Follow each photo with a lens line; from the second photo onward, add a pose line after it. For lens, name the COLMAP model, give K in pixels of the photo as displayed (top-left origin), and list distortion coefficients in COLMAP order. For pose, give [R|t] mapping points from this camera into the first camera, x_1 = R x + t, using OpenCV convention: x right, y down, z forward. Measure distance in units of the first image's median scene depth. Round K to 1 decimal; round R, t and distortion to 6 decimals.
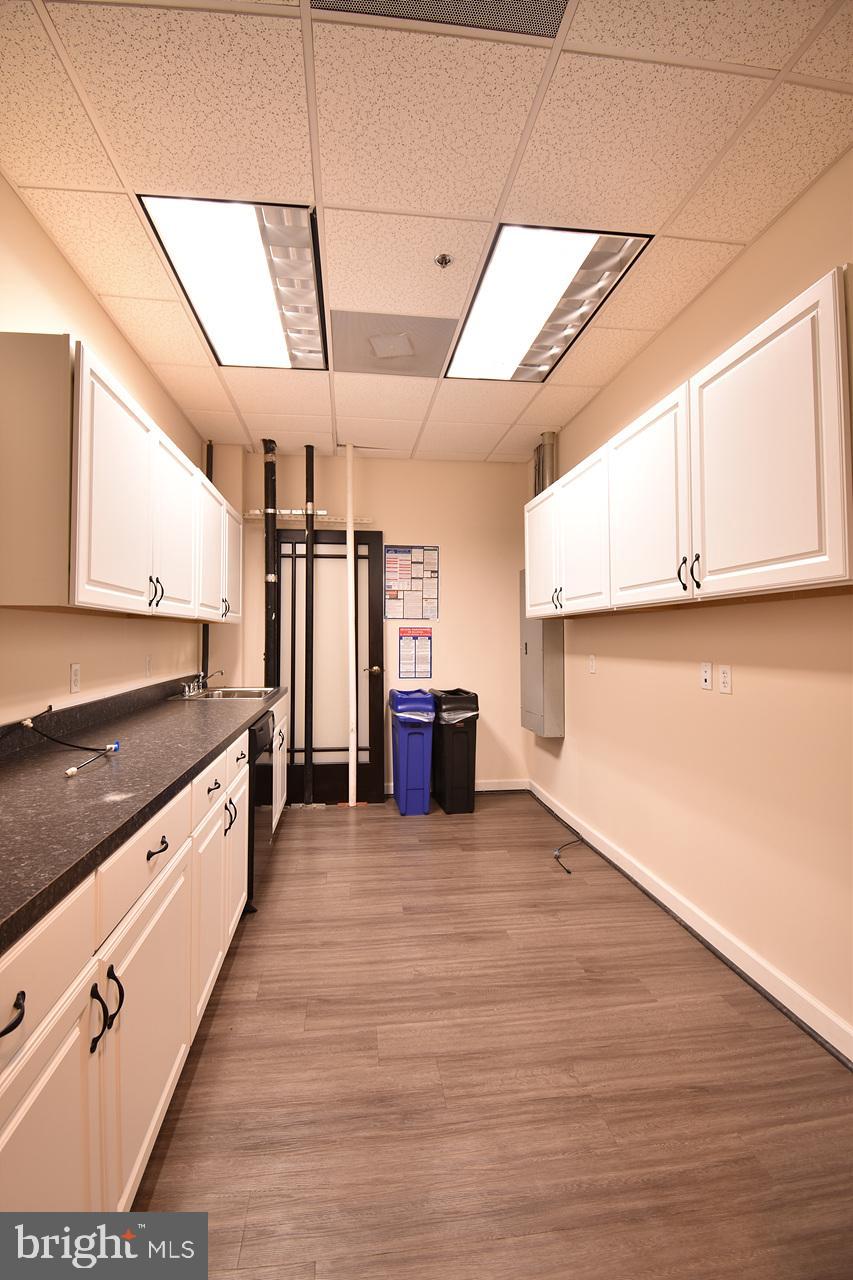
lens RADIAL K [[566.7, 0, 413.8], [0, 566.7, 619.2], [0, 0, 1]] dist [0.022970, -0.028532]
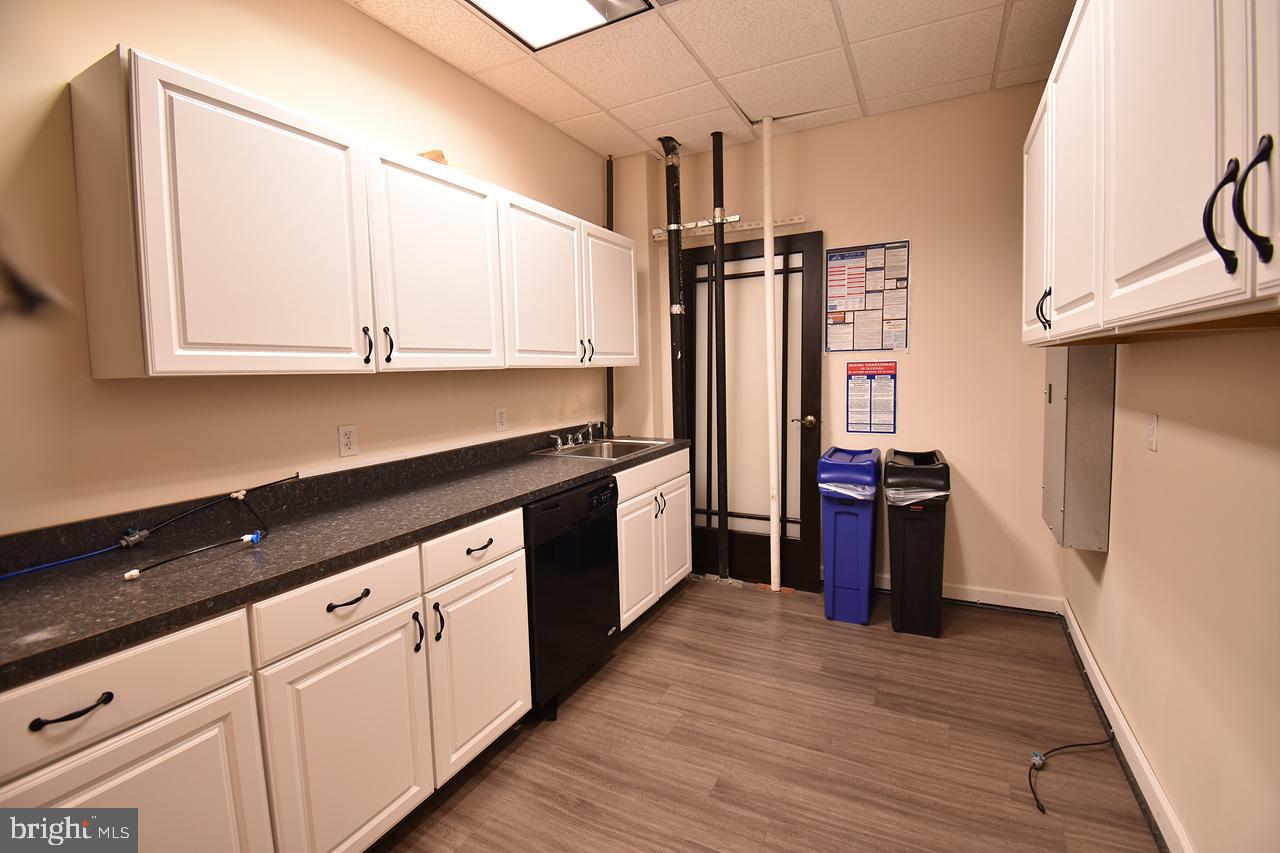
lens RADIAL K [[566.7, 0, 642.5], [0, 566.7, 409.4], [0, 0, 1]] dist [0.022970, -0.028532]
pose [[0.829697, 0.018215, -0.557916, 0.183273], [0.044357, 0.994156, 0.098421, -0.010475], [0.556448, -0.106407, 0.824041, 0.274434]]
